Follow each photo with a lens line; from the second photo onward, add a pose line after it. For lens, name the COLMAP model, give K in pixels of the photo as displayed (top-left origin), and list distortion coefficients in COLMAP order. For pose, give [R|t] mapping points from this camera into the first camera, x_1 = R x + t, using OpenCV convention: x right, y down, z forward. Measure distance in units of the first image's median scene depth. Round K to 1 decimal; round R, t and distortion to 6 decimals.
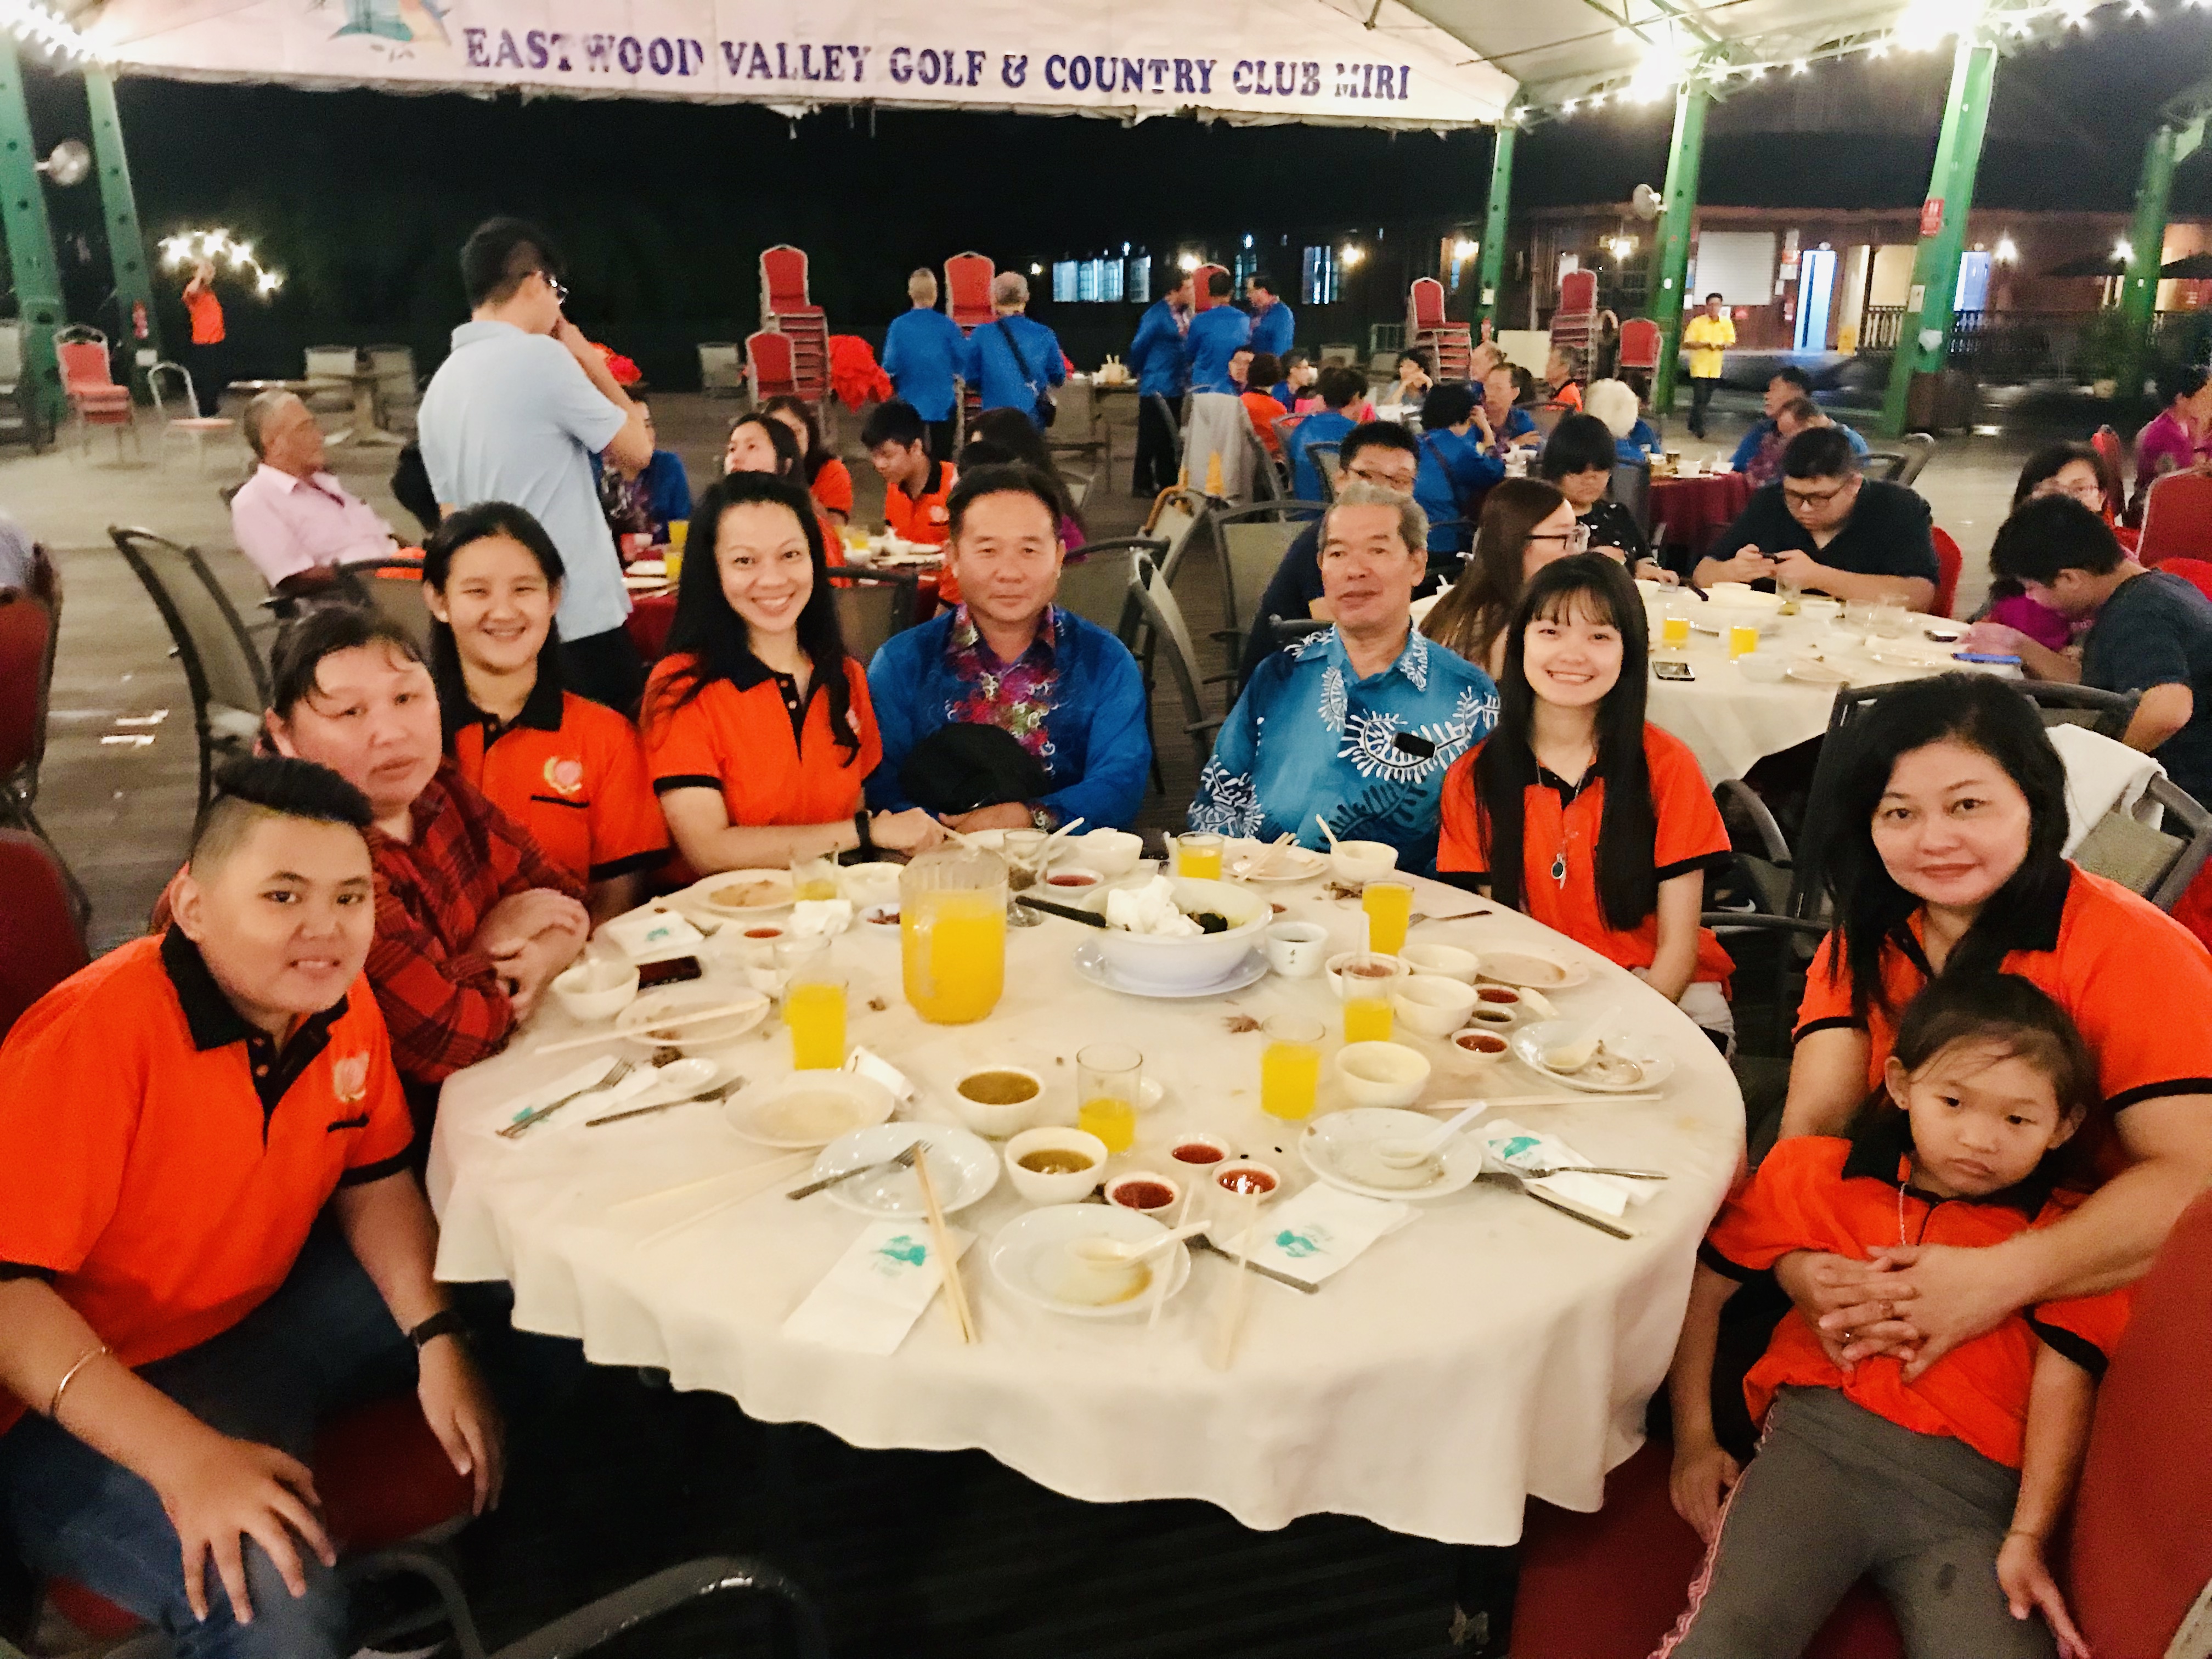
lens RADIAL K [[1820.4, 0, 1104.1], [0, 1820.4, 824.2], [0, 0, 1]] dist [0.006759, 0.002267]
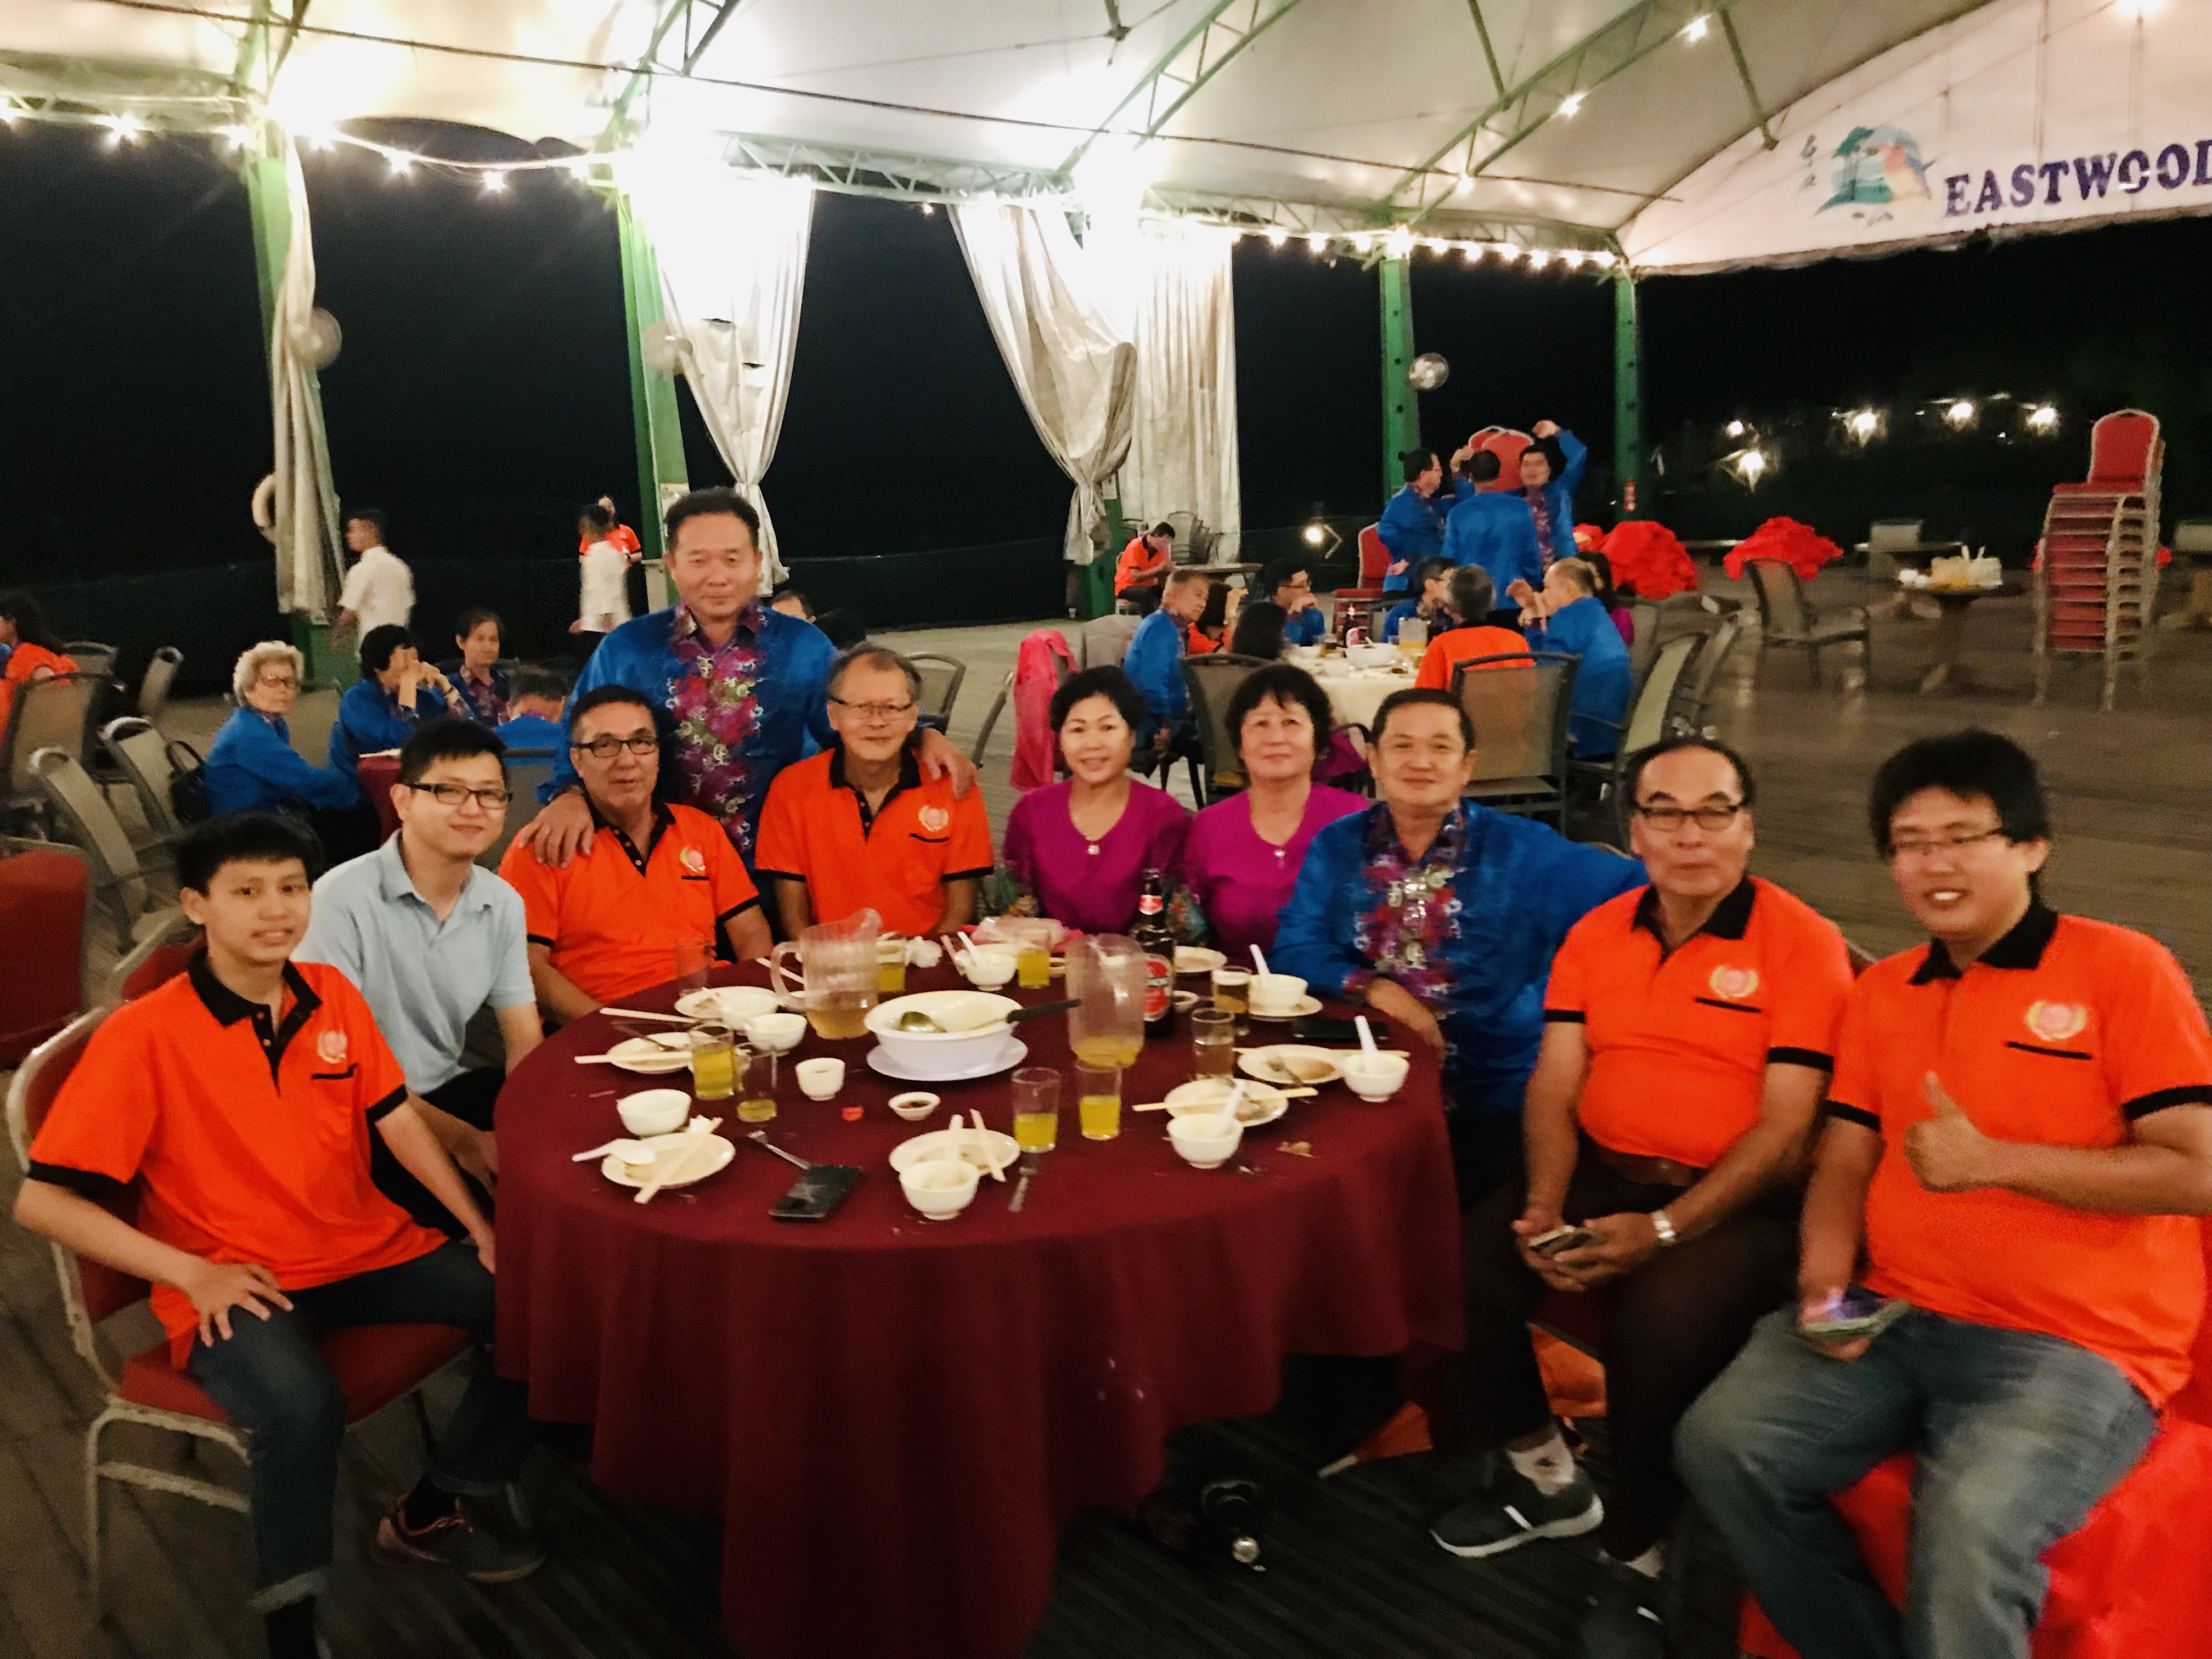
lens RADIAL K [[1820.4, 0, 1110.9], [0, 1820.4, 822.5], [0, 0, 1]] dist [0.006759, 0.002267]
pose [[0.424501, 0.145783, -0.893614, 0.318929], [-0.215659, 0.974828, 0.056585, -0.074187], [0.879369, 0.168696, 0.445255, 0.253642]]
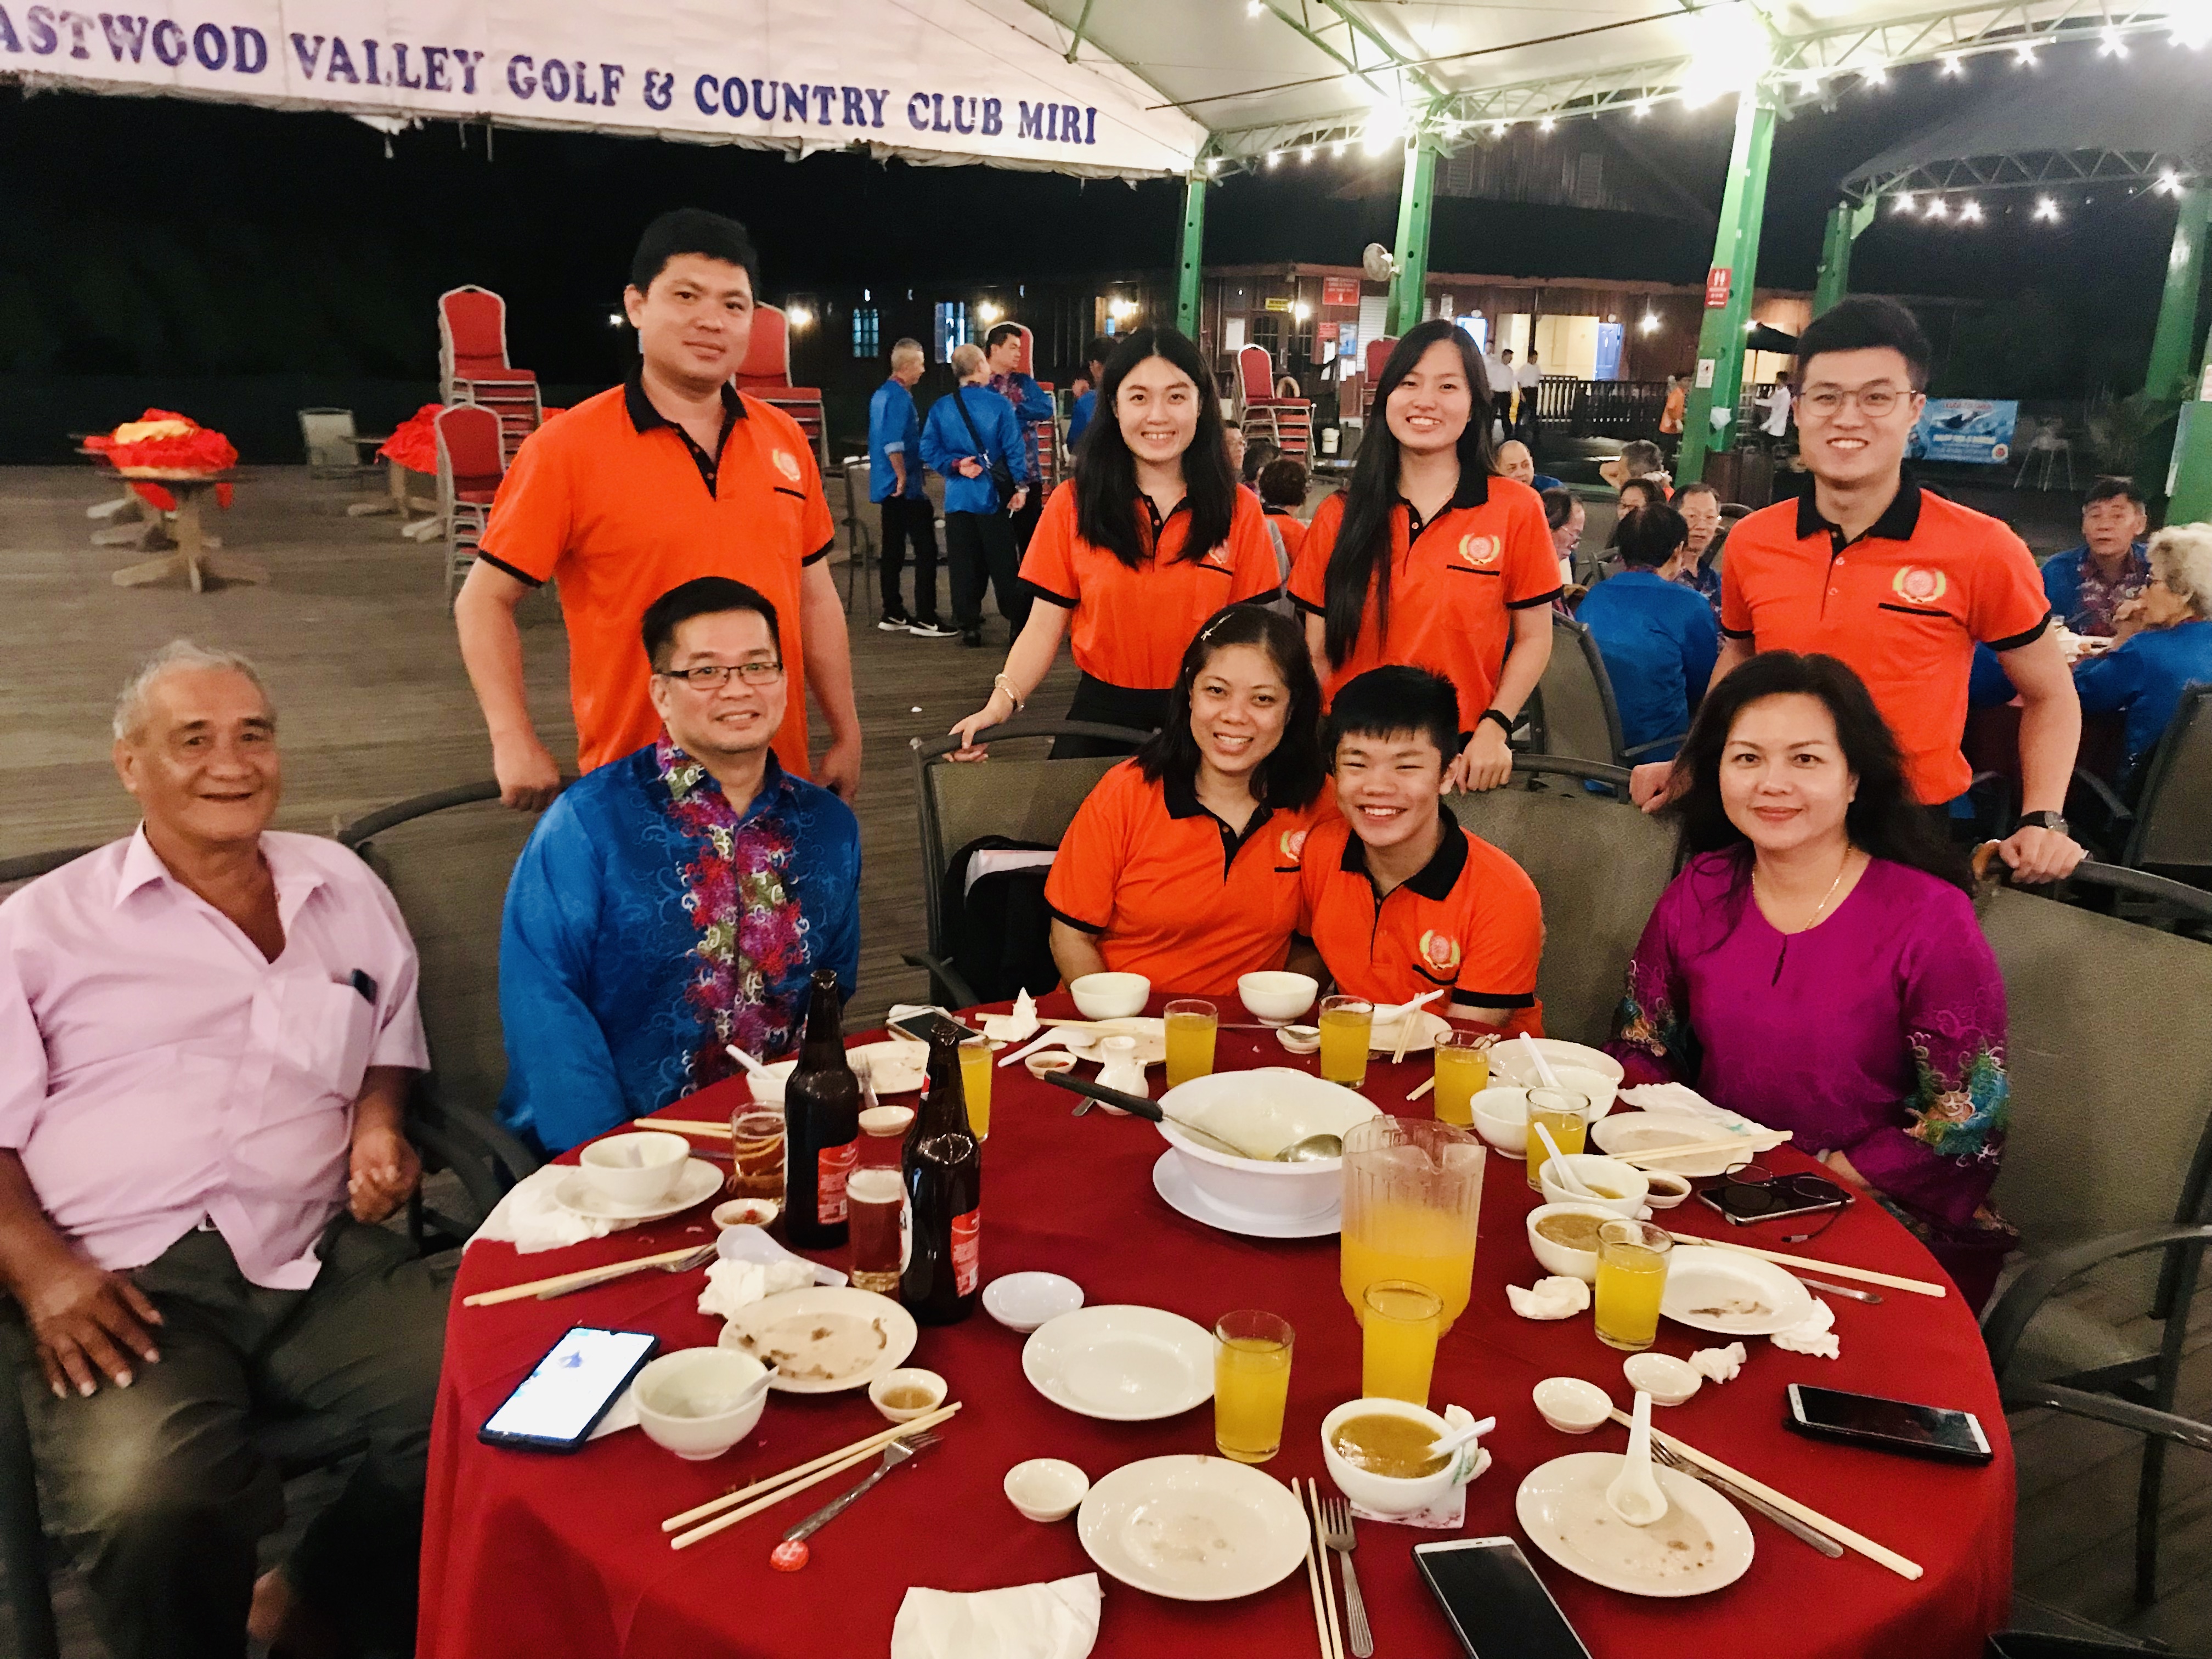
lens RADIAL K [[1820.4, 0, 1102.4], [0, 1820.4, 830.1], [0, 0, 1]] dist [0.006759, 0.002267]
pose [[0.971842, -0.044629, 0.231370, -0.061003], [0.050273, 0.998563, -0.018550, -0.041374], [-0.230210, 0.029659, 0.972689, 0.133220]]
